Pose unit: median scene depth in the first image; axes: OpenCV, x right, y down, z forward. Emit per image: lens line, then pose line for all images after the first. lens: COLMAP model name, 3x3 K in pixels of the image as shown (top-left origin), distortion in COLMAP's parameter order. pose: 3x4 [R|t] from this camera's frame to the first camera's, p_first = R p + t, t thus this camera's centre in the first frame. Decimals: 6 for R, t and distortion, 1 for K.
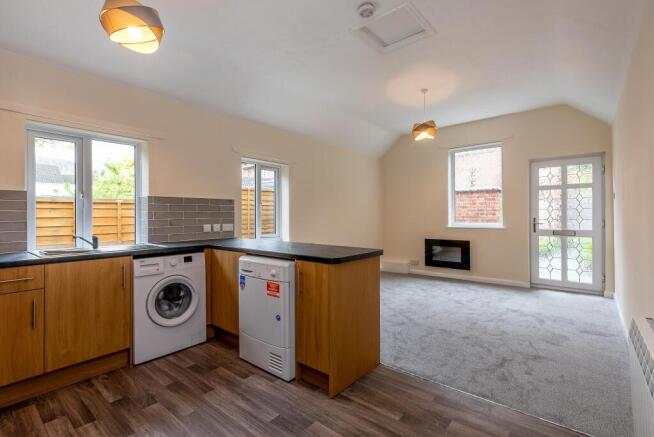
lens RADIAL K [[311.8, 0, 327.1], [0, 311.8, 216.6], [0, 0, 1]] dist [0.000969, 0.000045]
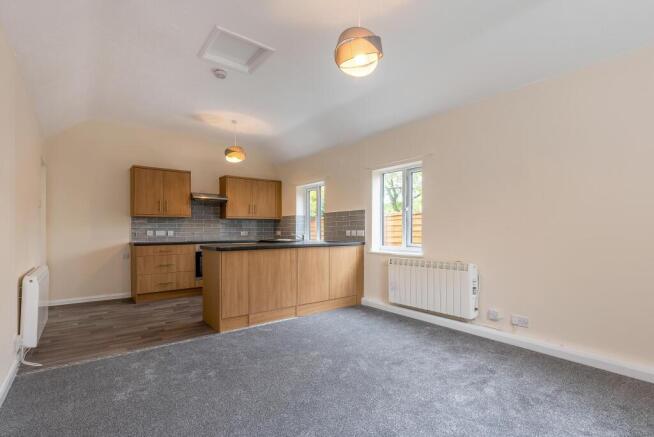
lens RADIAL K [[311.8, 0, 327.0], [0, 311.8, 222.9], [0, 0, 1]] dist [0.000969, 0.000045]
pose [[-0.202501, -0.016398, -0.979145, 0.924002], [0.002599, 0.999847, -0.017282, 0.015422], [0.979279, -0.006045, -0.202427, 1.144783]]
